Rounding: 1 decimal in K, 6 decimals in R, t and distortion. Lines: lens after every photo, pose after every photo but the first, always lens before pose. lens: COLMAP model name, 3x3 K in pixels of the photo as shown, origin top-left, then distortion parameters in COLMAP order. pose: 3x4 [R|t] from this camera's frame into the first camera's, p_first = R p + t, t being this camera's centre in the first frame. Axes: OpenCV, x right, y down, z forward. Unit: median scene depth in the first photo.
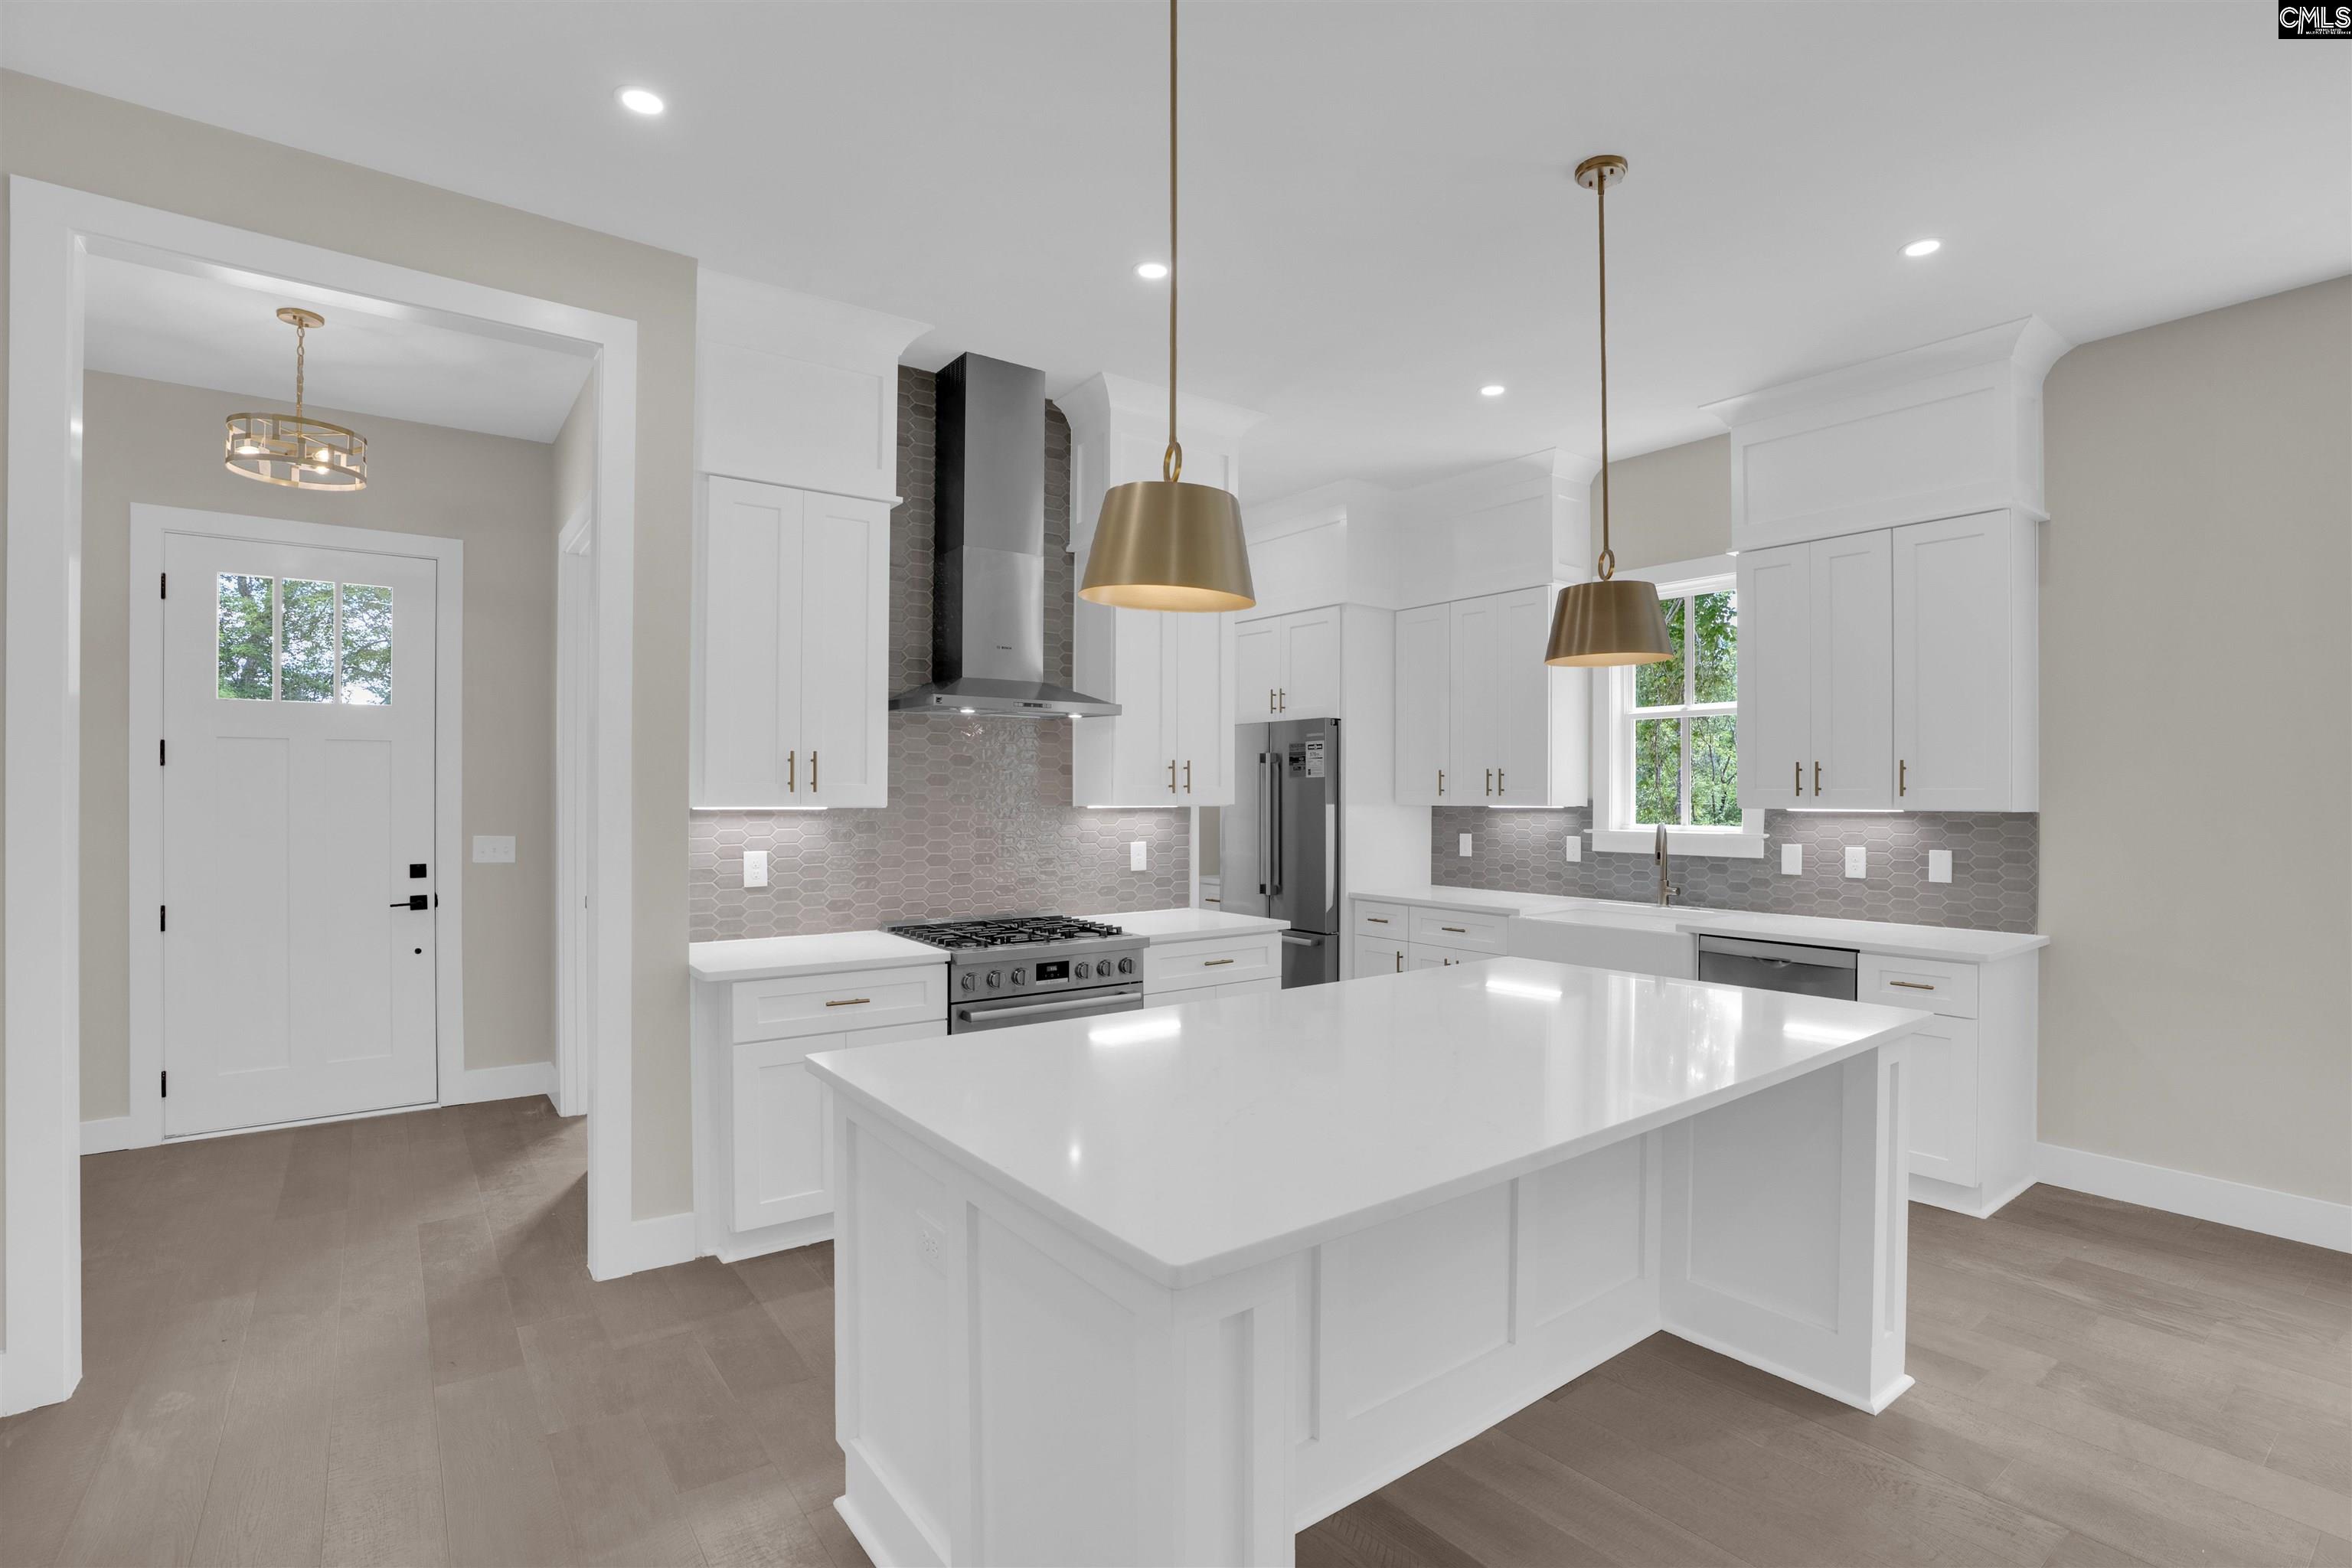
lens RADIAL K [[1101.9, 0, 1221.7], [0, 1101.9, 794.4], [0, 0, 1]] dist [-0.051179, 0.016061]
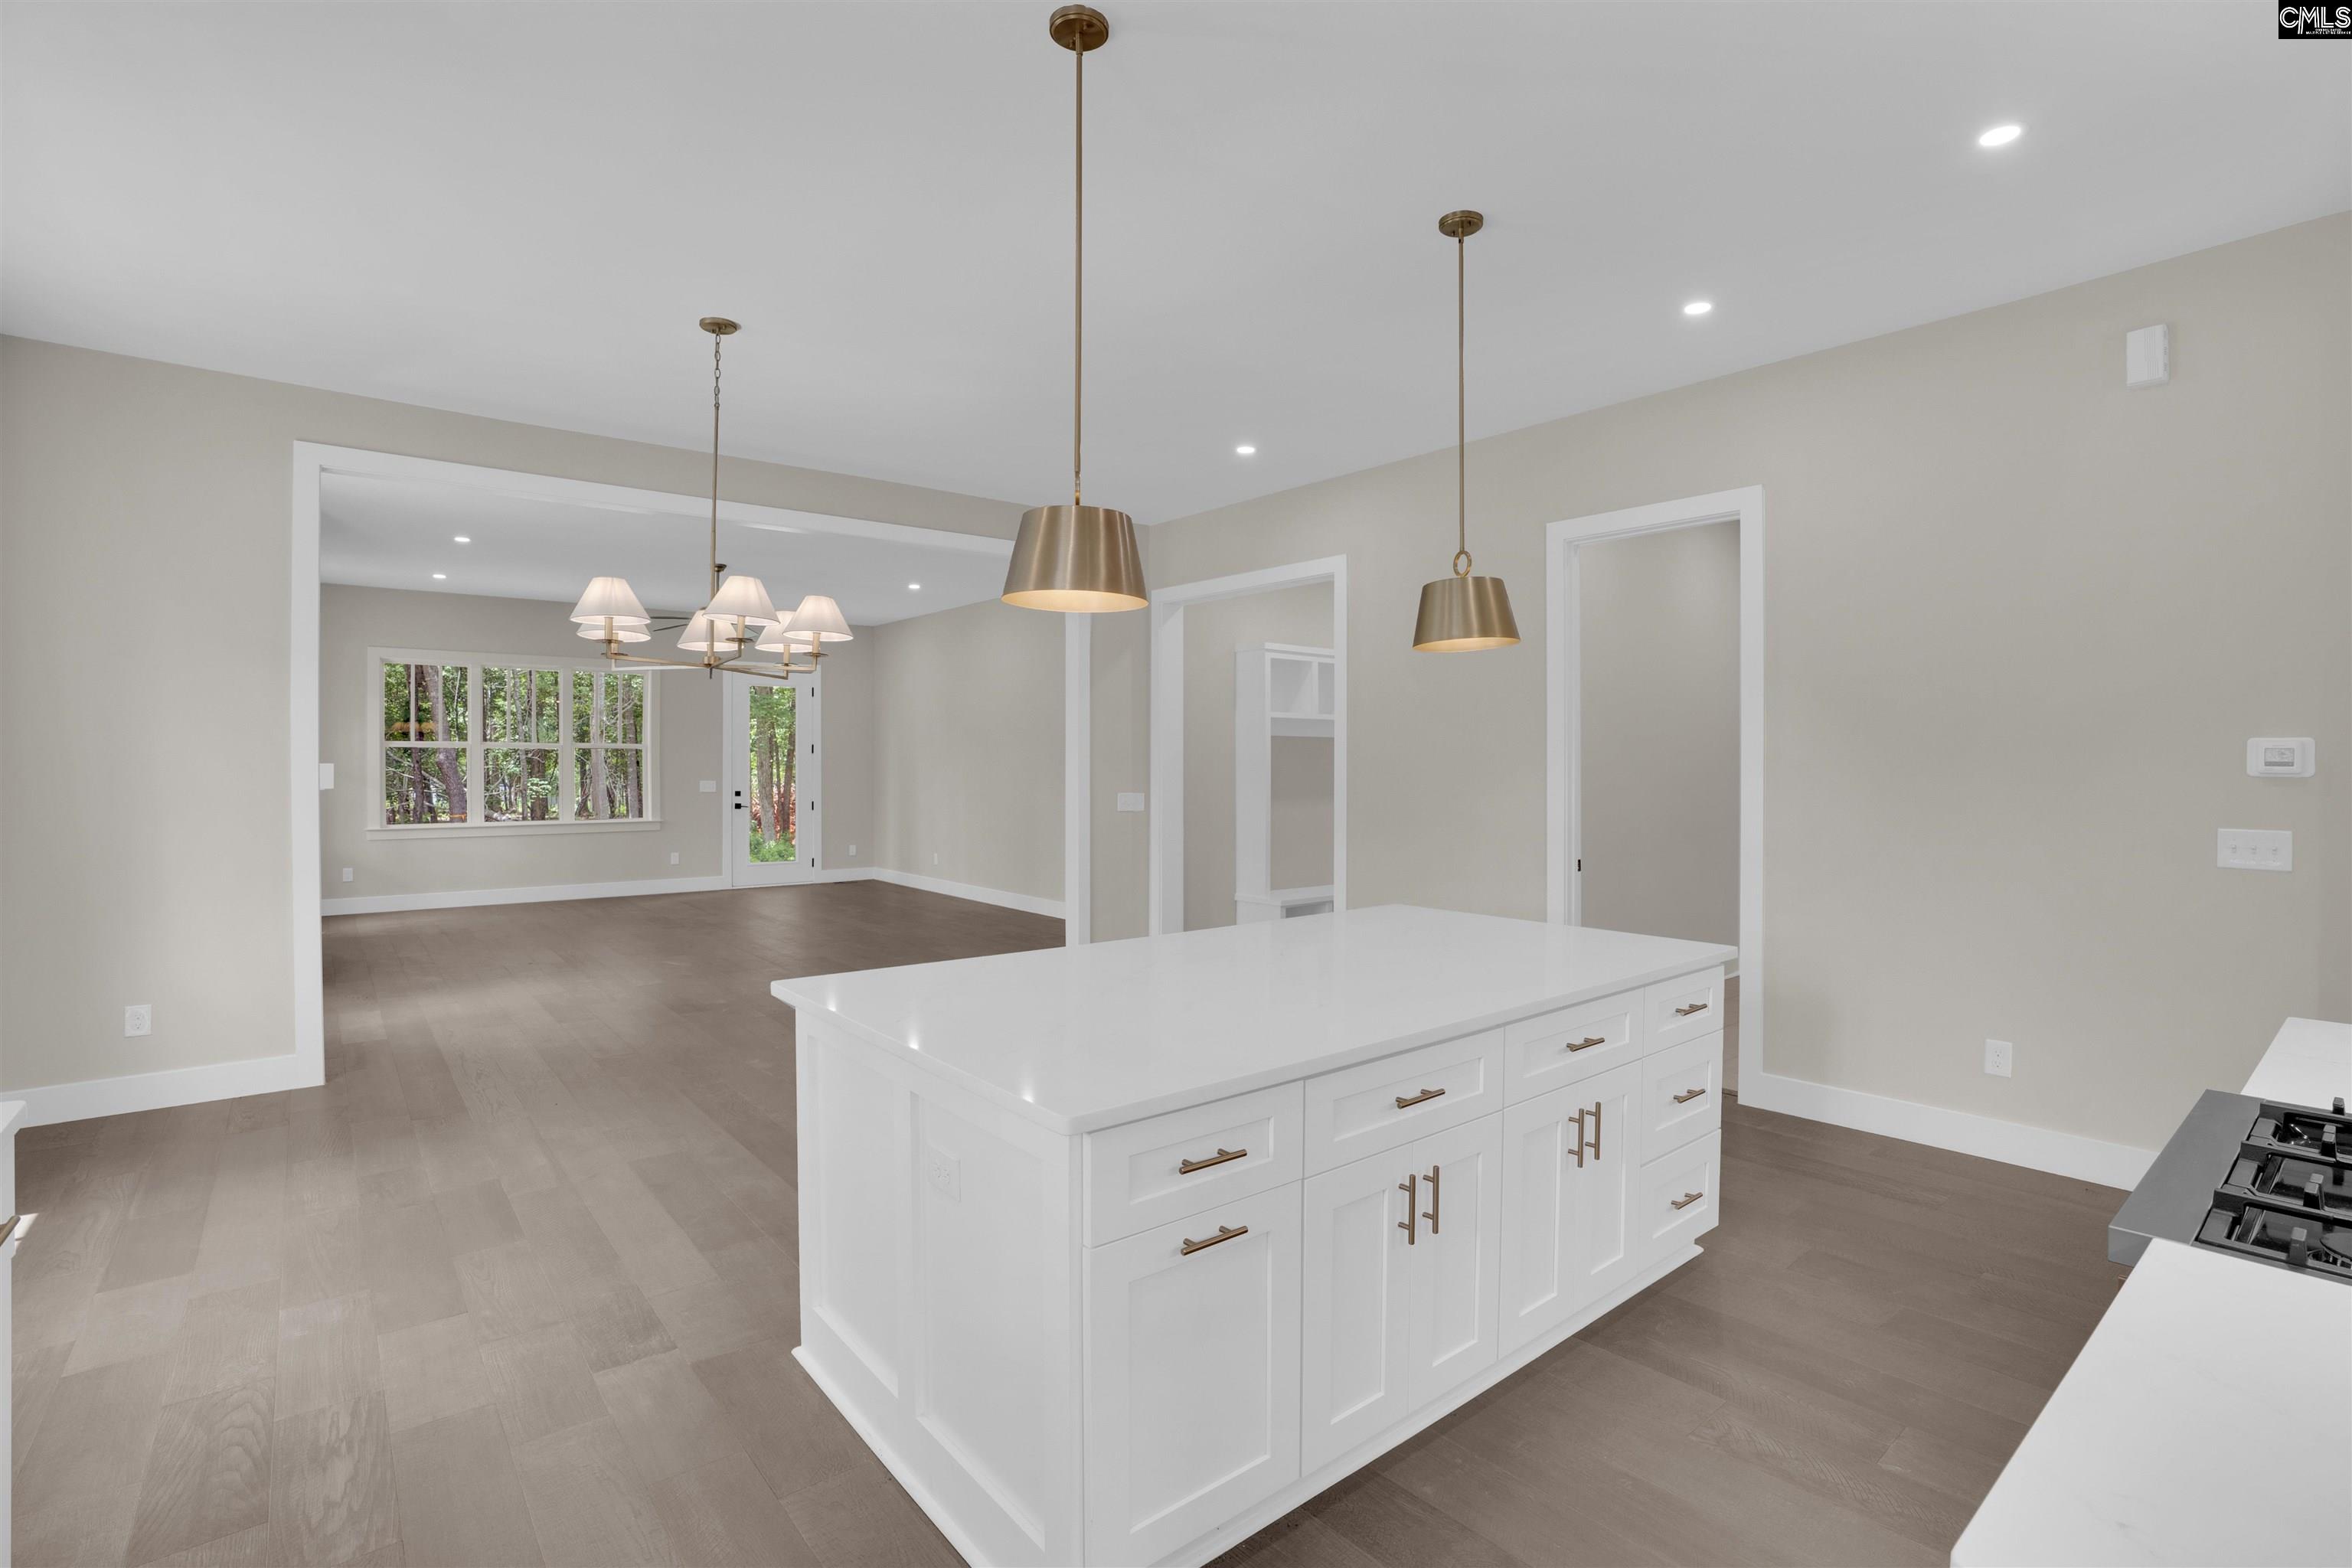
lens RADIAL K [[1101.9, 0, 1192.9], [0, 1101.9, 777.1], [0, 0, 1]] dist [-0.051179, 0.016061]
pose [[-0.999578, -0.001976, -0.028981, 0.187079], [-0.002328, 0.999924, 0.012138, 0.000387], [0.028954, 0.012200, -0.999506, 1.249074]]
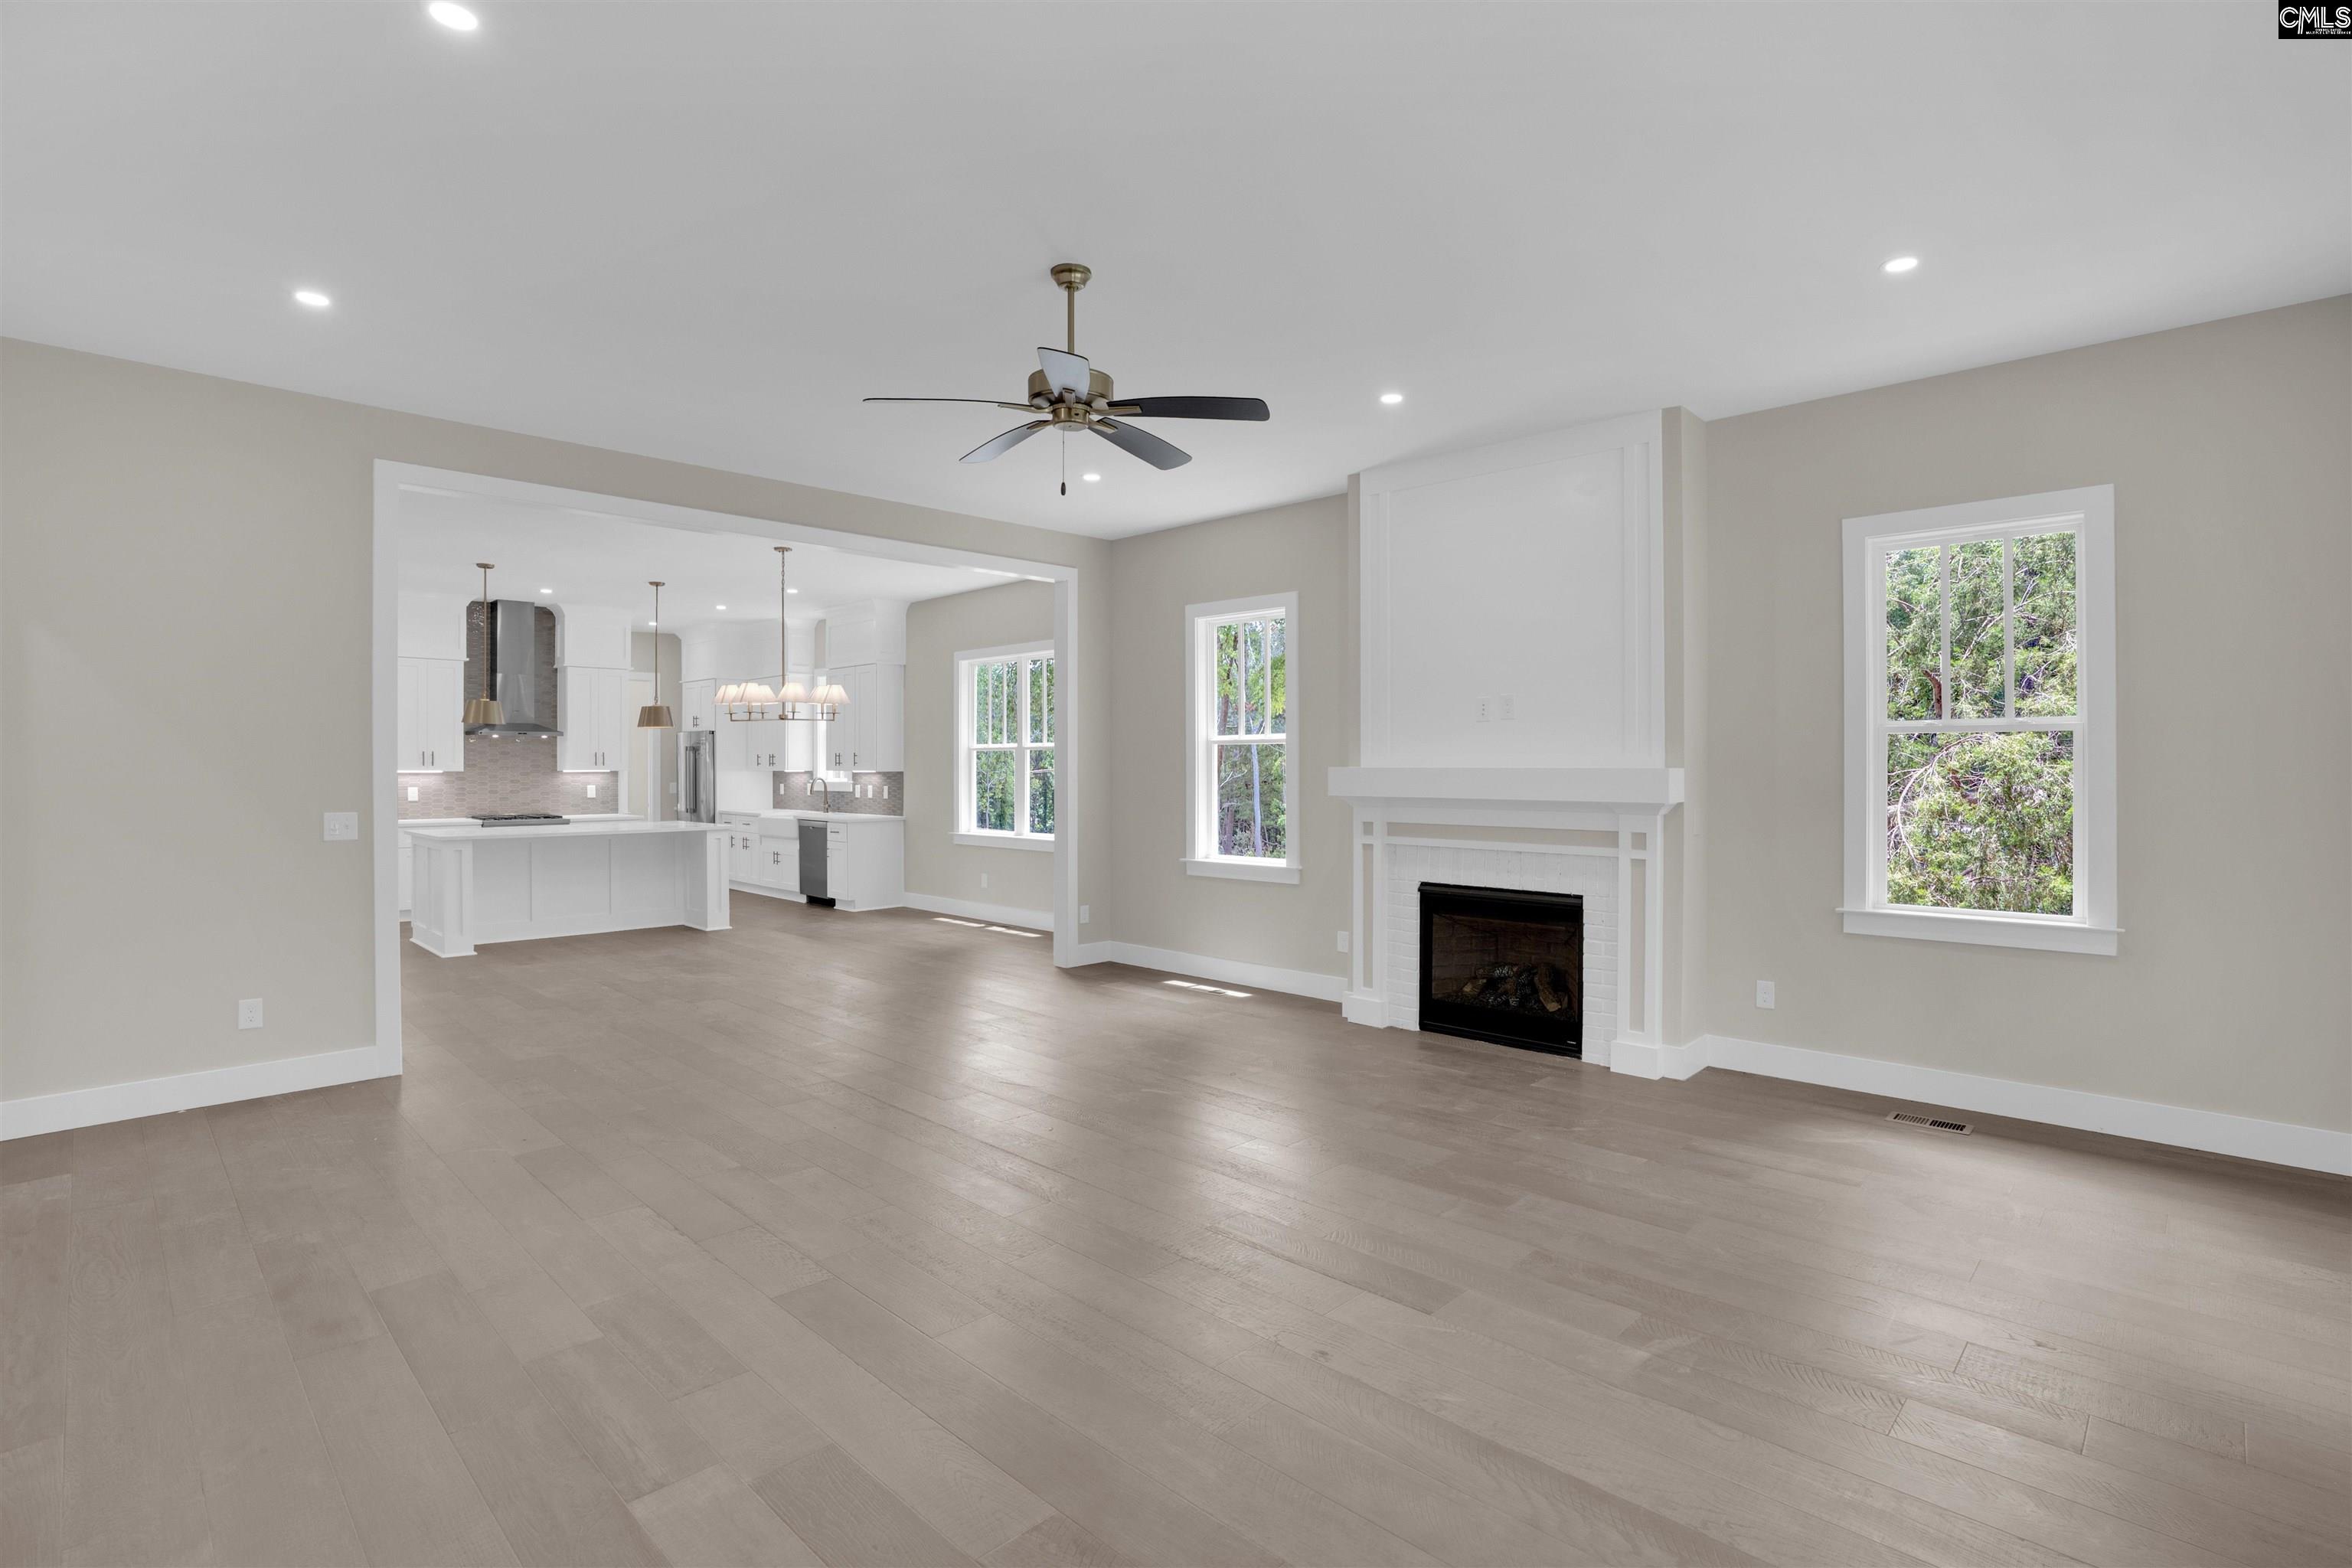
lens RADIAL K [[1101.9, 0, 1214.2], [0, 1101.9, 769.3], [0, 0, 1]] dist [-0.051179, 0.016061]
pose [[0.987539, -0.002541, 0.157354, 1.038998], [0.001927, 0.999990, 0.004051, -0.000070], [-0.157363, -0.003697, 0.987534, -1.814523]]
